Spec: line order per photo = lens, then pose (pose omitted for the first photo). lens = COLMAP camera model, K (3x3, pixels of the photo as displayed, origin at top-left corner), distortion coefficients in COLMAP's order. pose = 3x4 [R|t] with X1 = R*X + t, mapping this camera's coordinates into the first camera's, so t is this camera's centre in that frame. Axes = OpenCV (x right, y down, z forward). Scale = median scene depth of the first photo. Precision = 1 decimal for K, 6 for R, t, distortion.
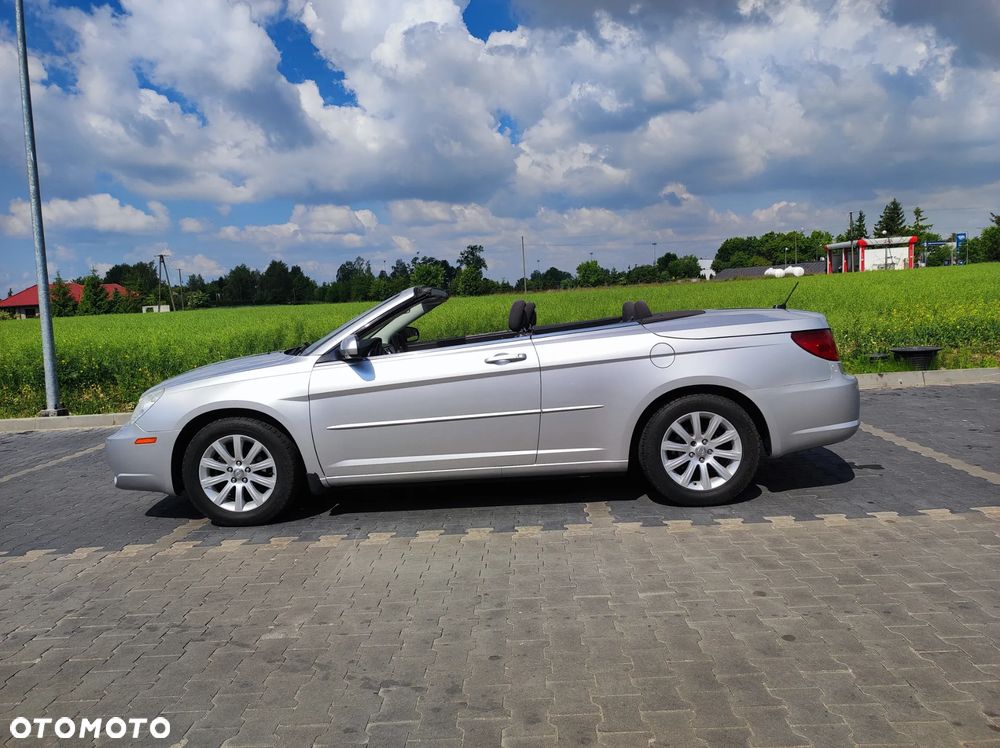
lens RADIAL K [[732.0, 0, 478.6], [0, 732.0, 387.3], [0, 0, 1]] dist [0.038419, -0.034117]
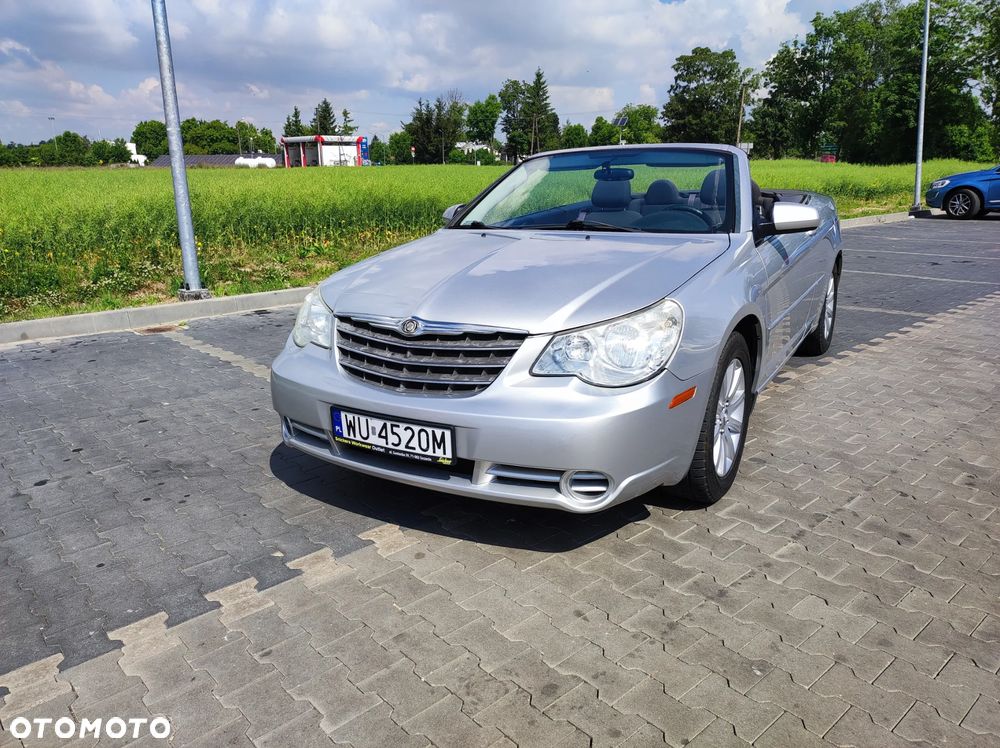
lens RADIAL K [[739.8, 0, 505.4], [0, 739.8, 403.8], [0, 0, 1]] dist [0.030607, -0.018977]
pose [[0.663945, -0.180500, 0.725670, -0.161468], [0.066408, 0.980829, 0.183208, 0.003363], [-0.744827, -0.073450, 0.663203, 0.049018]]
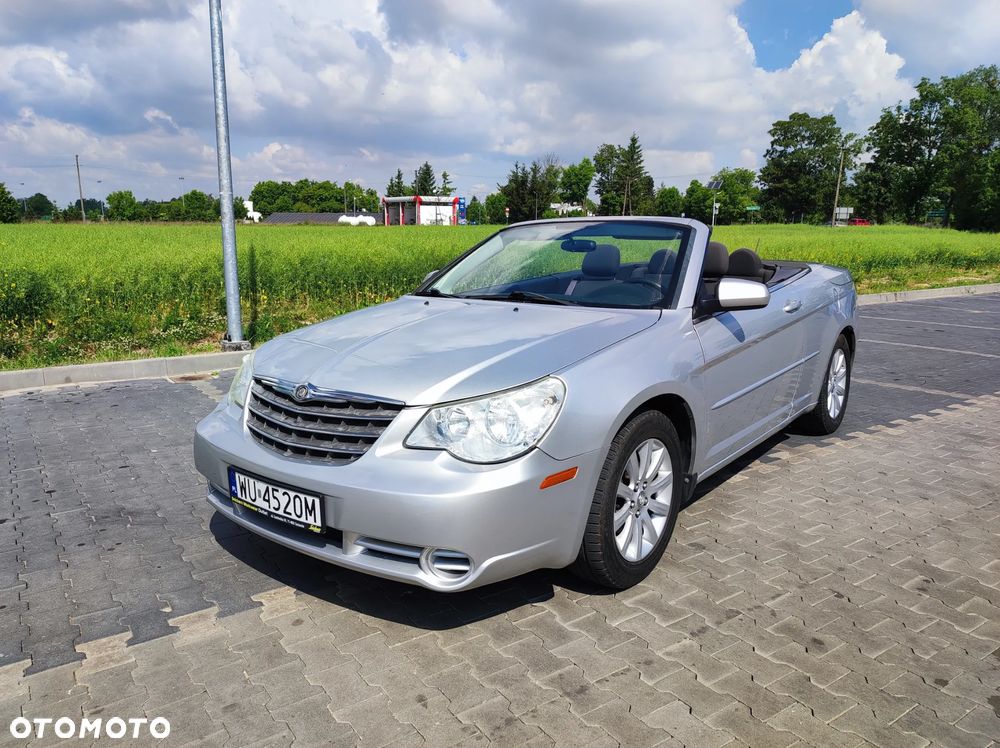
lens RADIAL K [[739.8, 0, 504.4], [0, 739.8, 410.6], [0, 0, 1]] dist [0.030607, -0.018977]
pose [[0.754144, -0.099373, 0.649147, -0.151786], [0.034413, 0.993107, 0.112048, 0.003046], [-0.655807, -0.062161, 0.752365, 0.040598]]
